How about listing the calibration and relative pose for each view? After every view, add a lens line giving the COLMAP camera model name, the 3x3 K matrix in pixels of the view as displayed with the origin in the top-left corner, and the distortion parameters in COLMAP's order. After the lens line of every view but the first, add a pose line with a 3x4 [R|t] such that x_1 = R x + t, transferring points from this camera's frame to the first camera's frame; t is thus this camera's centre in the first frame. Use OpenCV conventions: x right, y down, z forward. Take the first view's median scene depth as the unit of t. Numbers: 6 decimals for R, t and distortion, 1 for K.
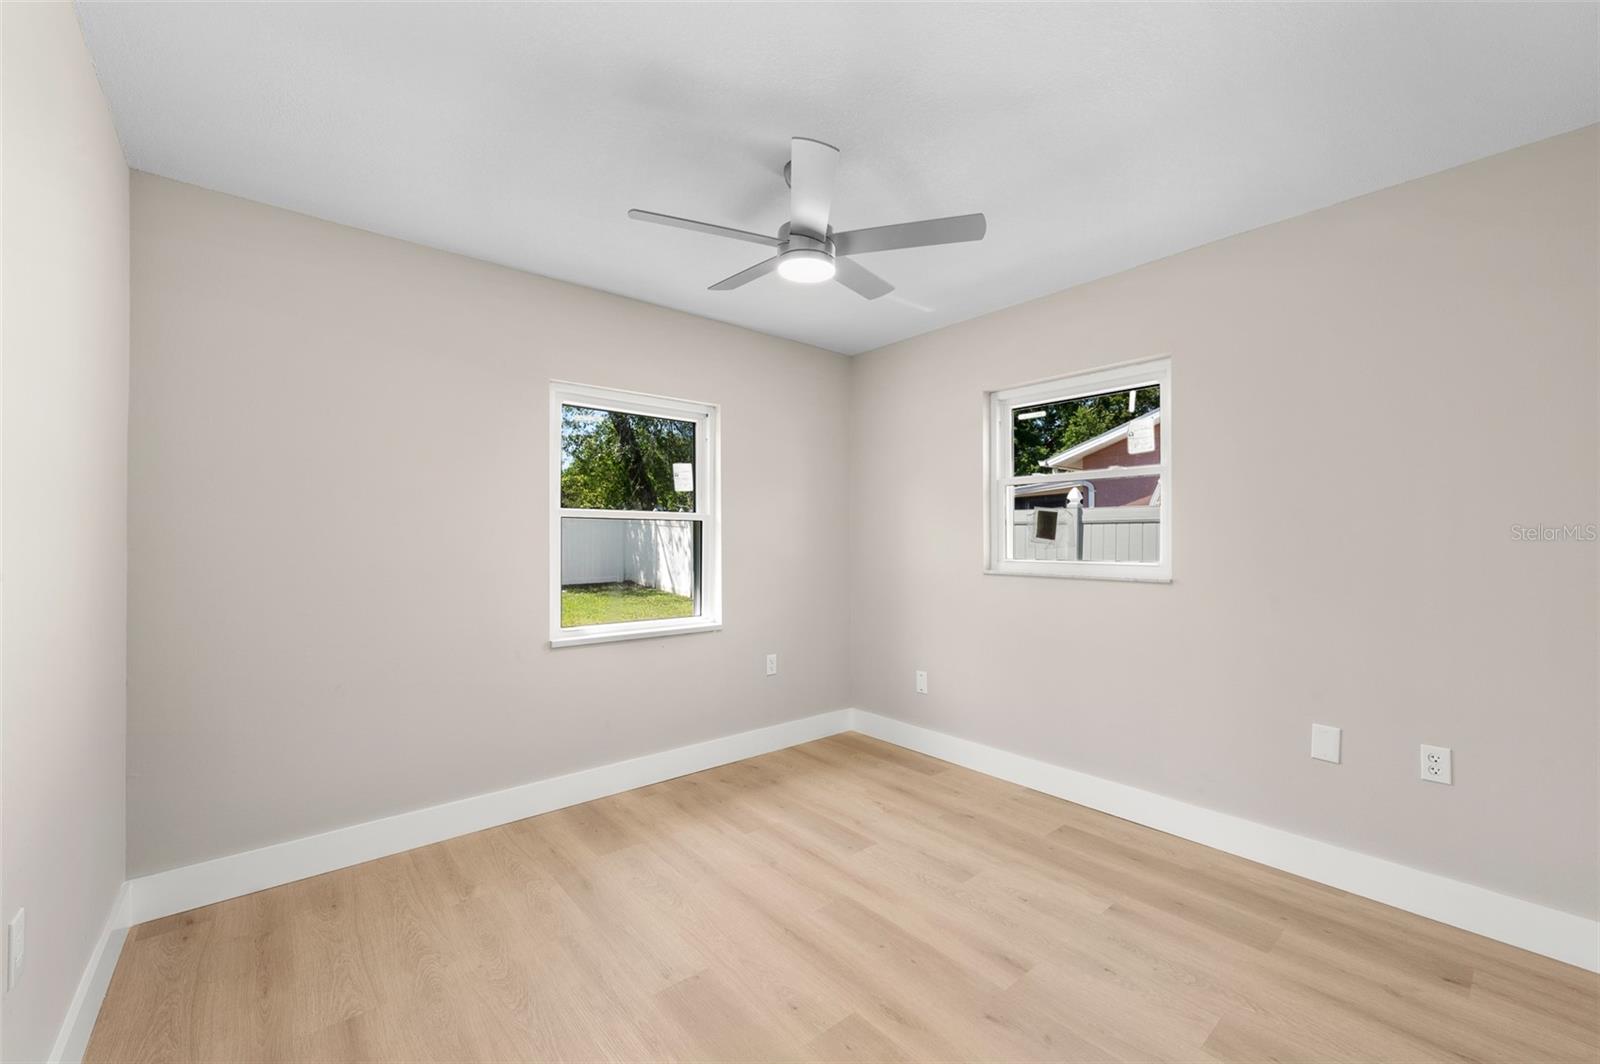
lens RADIAL K [[639.3, 0, 808.3], [0, 639.3, 522.6], [0, 0, 1]] dist [-0.004759, -0.000156]
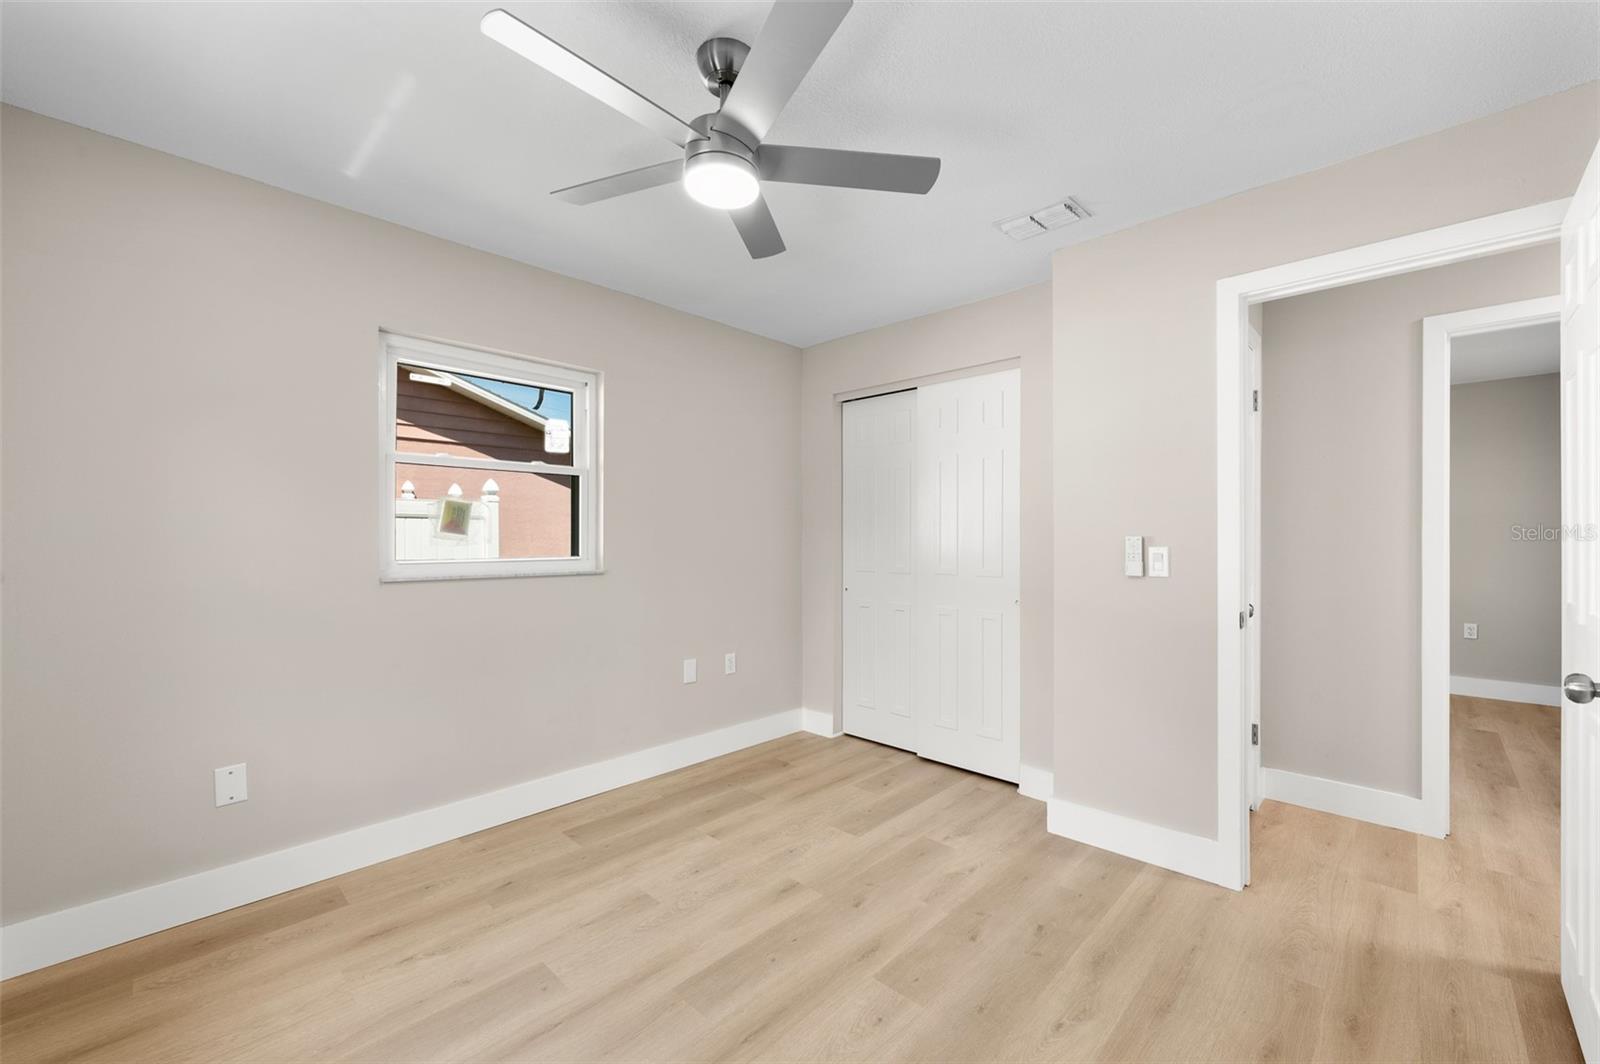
lens RADIAL K [[639.3, 0, 800.7], [0, 639.3, 528.5], [0, 0, 1]] dist [-0.004759, -0.000156]
pose [[-0.100768, 0.011307, 0.994846, -0.617937], [-0.026432, 0.999552, -0.014038, 0.021141], [-0.994559, -0.027711, -0.100424, 0.780672]]
